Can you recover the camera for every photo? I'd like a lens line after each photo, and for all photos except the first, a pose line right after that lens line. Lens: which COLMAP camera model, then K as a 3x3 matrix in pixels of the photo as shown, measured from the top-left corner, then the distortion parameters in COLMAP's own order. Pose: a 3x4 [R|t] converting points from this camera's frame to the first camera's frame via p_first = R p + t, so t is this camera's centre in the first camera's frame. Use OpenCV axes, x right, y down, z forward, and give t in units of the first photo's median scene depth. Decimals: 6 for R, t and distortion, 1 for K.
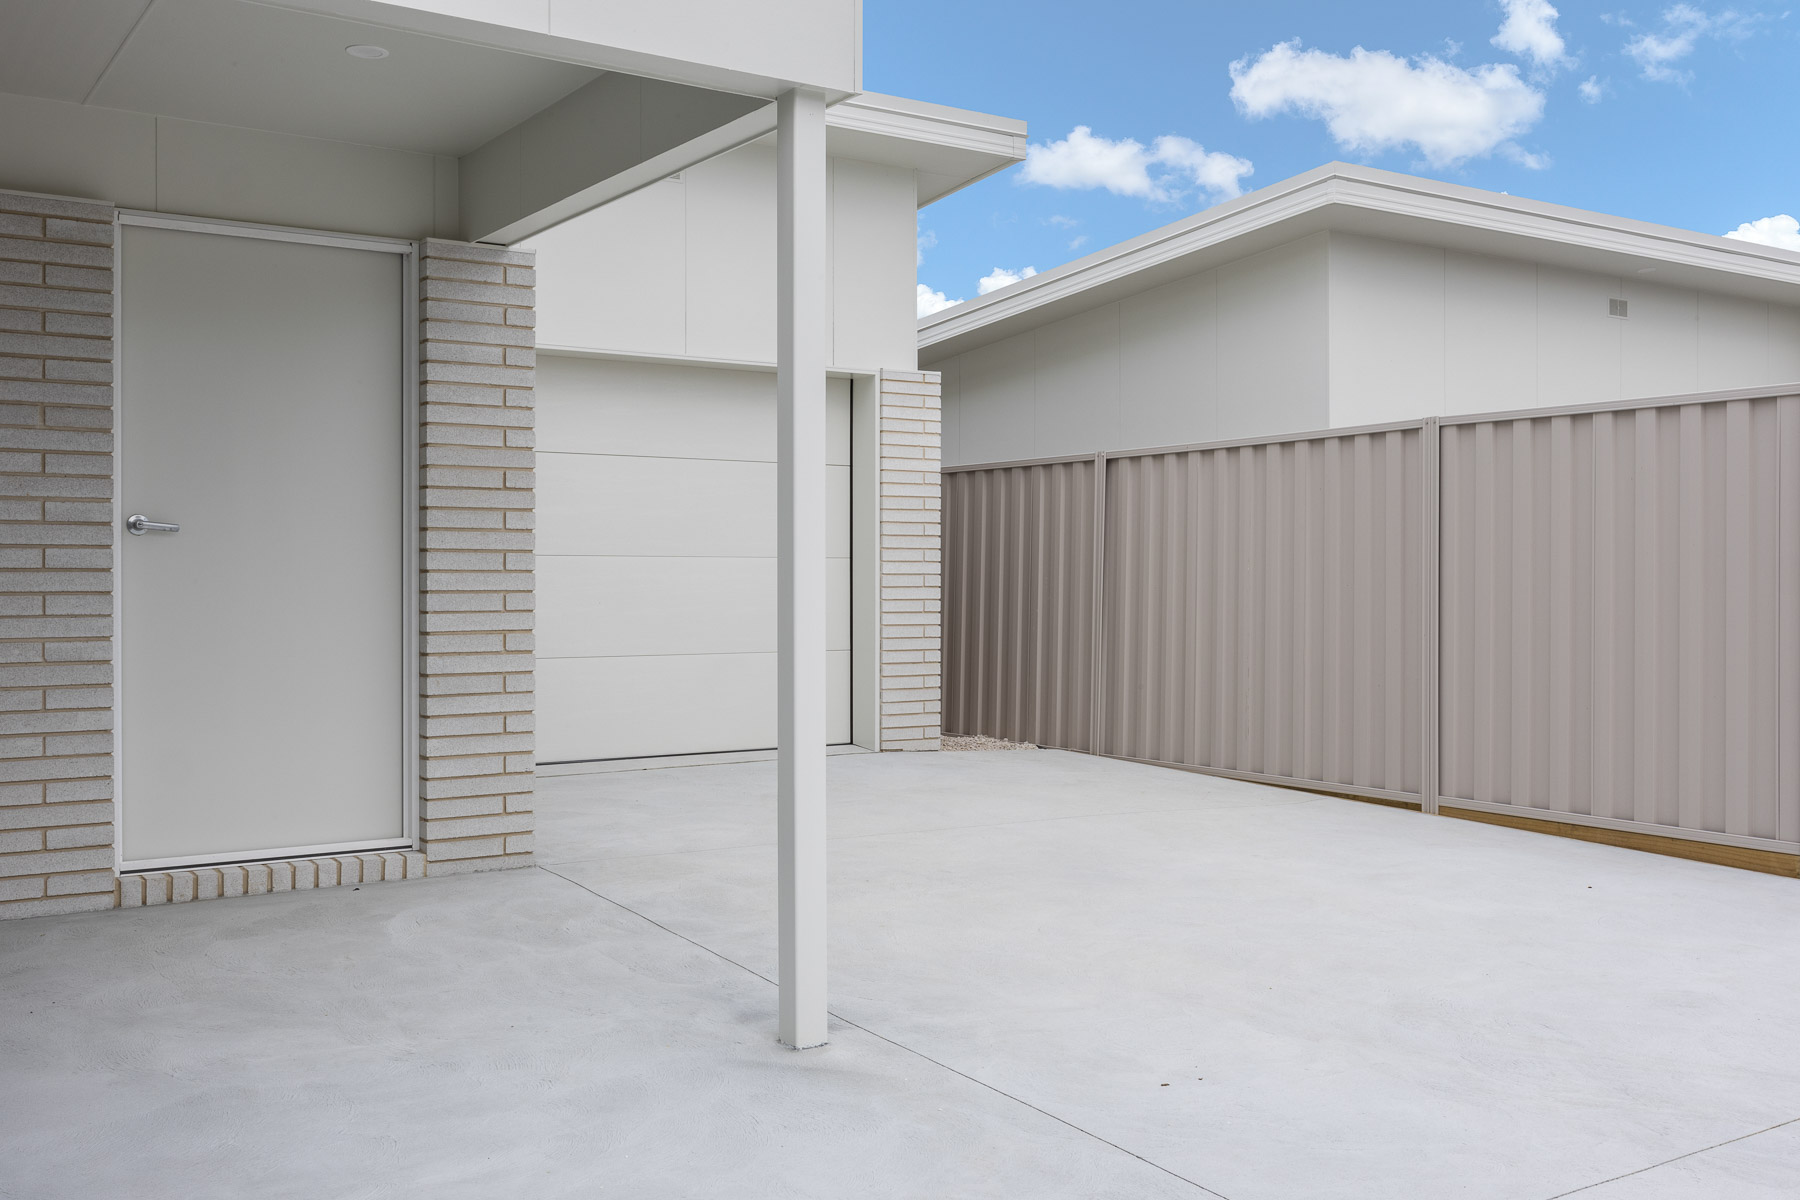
lens RADIAL K [[1667.8, 0, 895.2], [0, 1667.8, 586.0], [0, 0, 1]] dist [-0.015718, 0.000000]
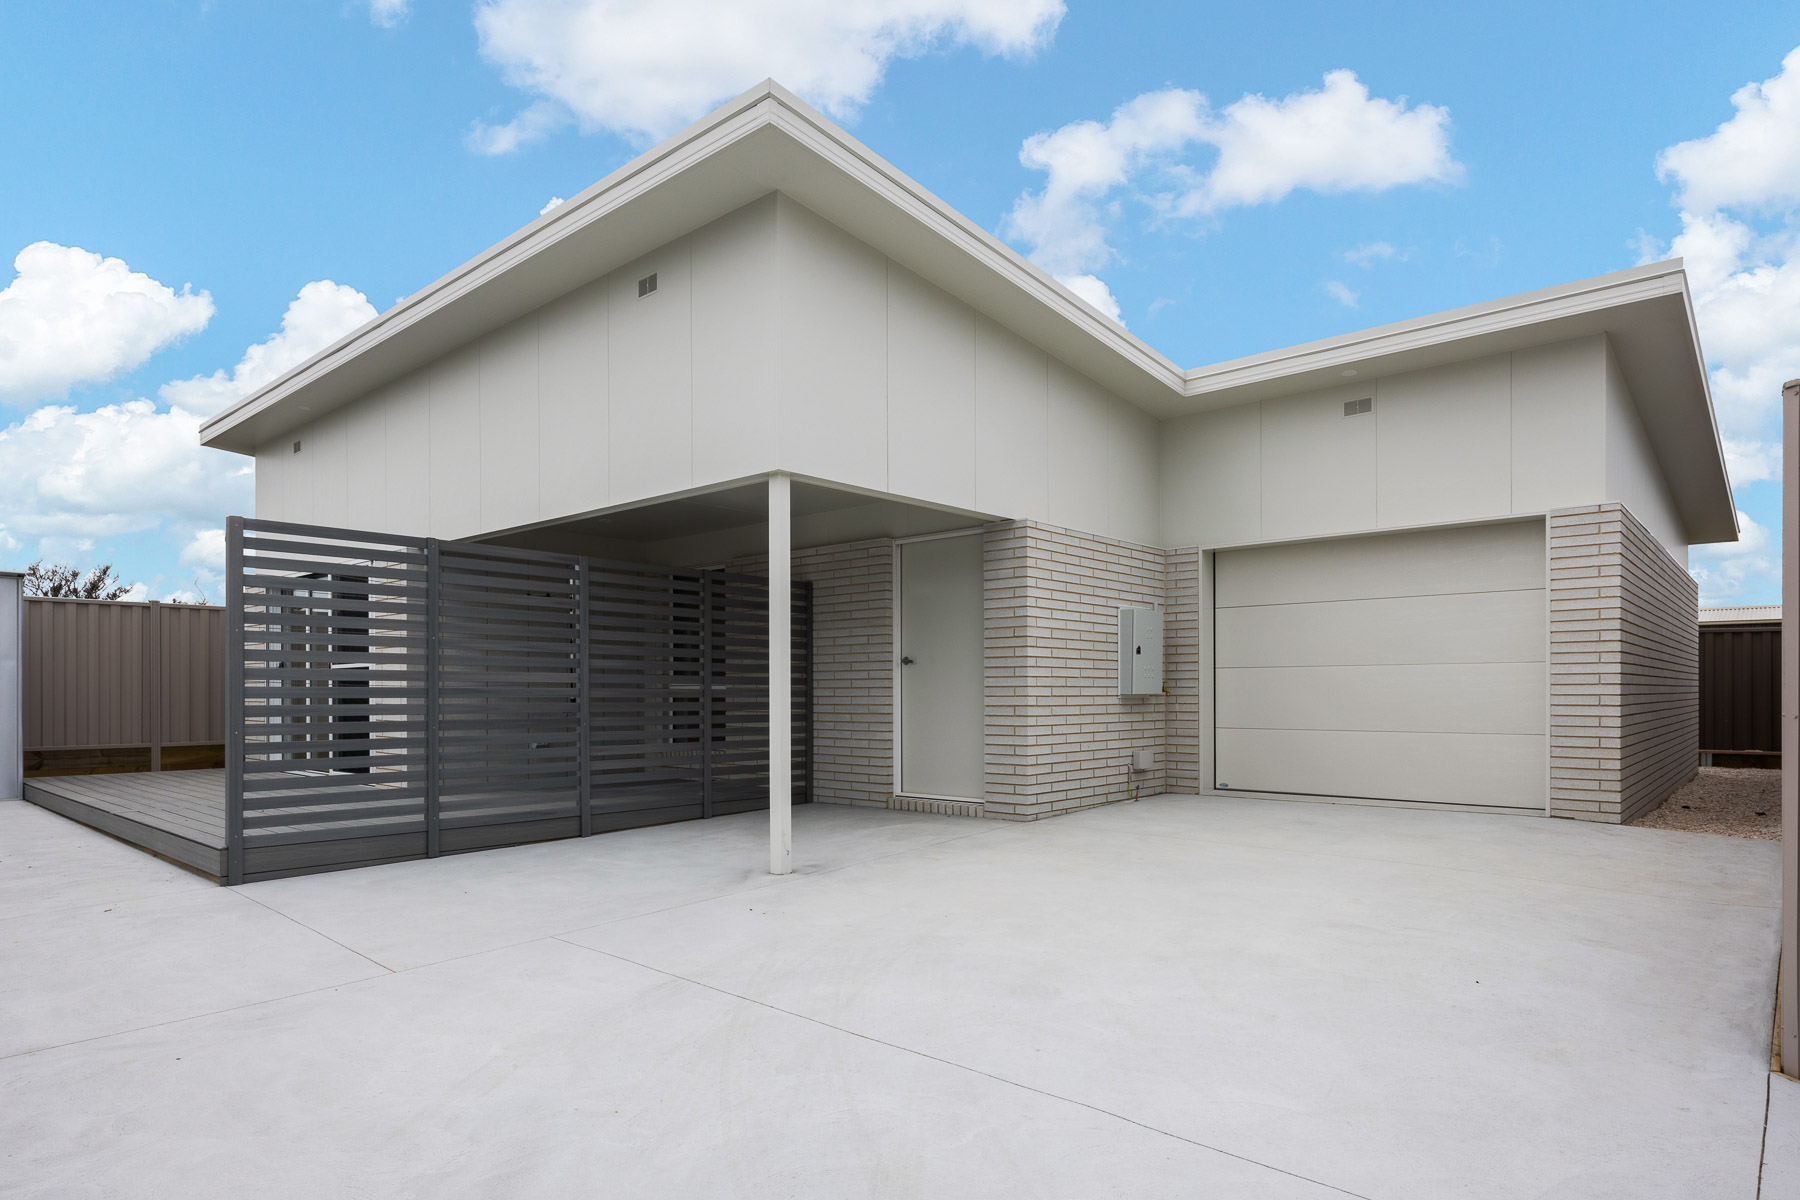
lens RADIAL K [[1009.8, 0, 914.9], [0, 1009.8, 708.6], [0, 0, 1]] dist [-0.008292, -0.001300]
pose [[0.259795, 0.015542, -0.965539, 1.054035], [-0.000203, 0.999871, 0.016040, 0.011787], [0.965664, -0.003971, 0.259764, 0.615606]]
